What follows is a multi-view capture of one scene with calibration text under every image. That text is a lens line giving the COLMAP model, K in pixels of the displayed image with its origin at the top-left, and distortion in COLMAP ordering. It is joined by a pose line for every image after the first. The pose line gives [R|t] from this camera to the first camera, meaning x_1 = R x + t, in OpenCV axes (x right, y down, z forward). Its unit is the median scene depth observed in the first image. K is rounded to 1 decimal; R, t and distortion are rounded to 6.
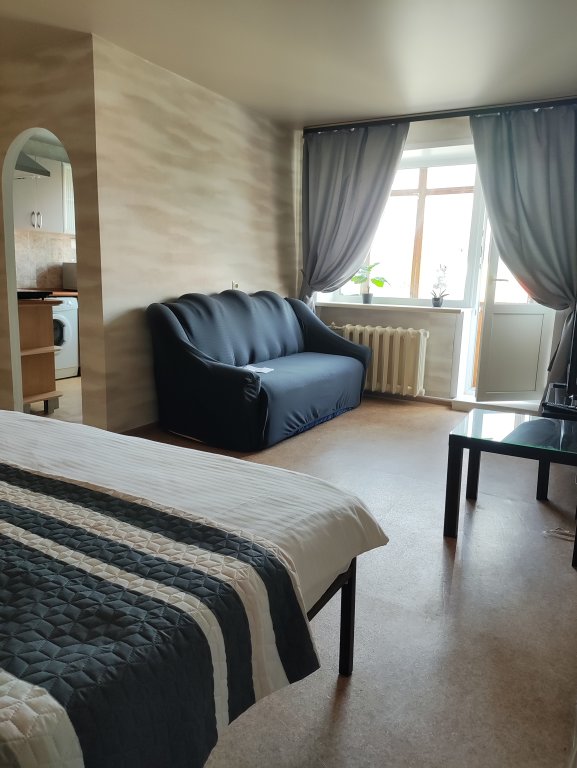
lens RADIAL K [[559.0, 0, 289.2], [0, 559.0, 388.6], [0, 0, 1]] dist [0.054129, -0.103331]
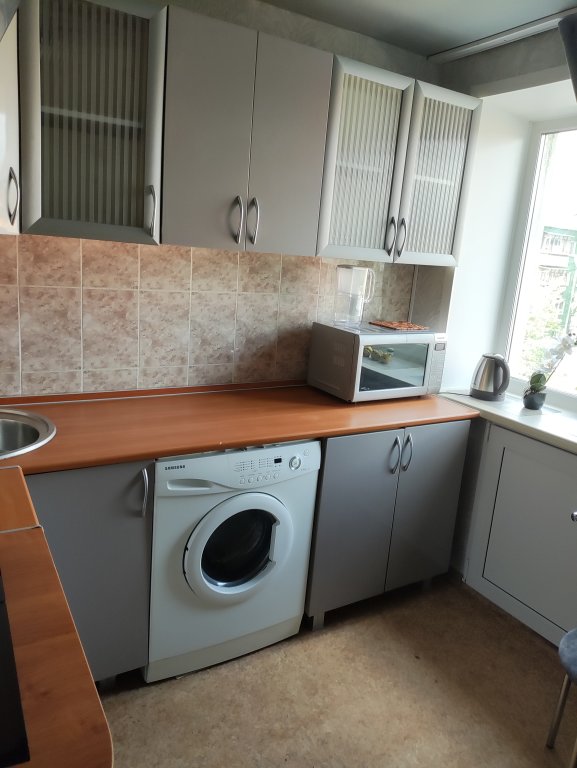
lens RADIAL K [[559.0, 0, 289.2], [0, 559.0, 388.6], [0, 0, 1]] dist [0.054129, -0.103331]
pose [[0.874779, 0.144727, -0.462403, -0.241317], [-0.138883, 0.989199, 0.046868, -0.211511], [0.464192, 0.023221, 0.885430, 0.688816]]
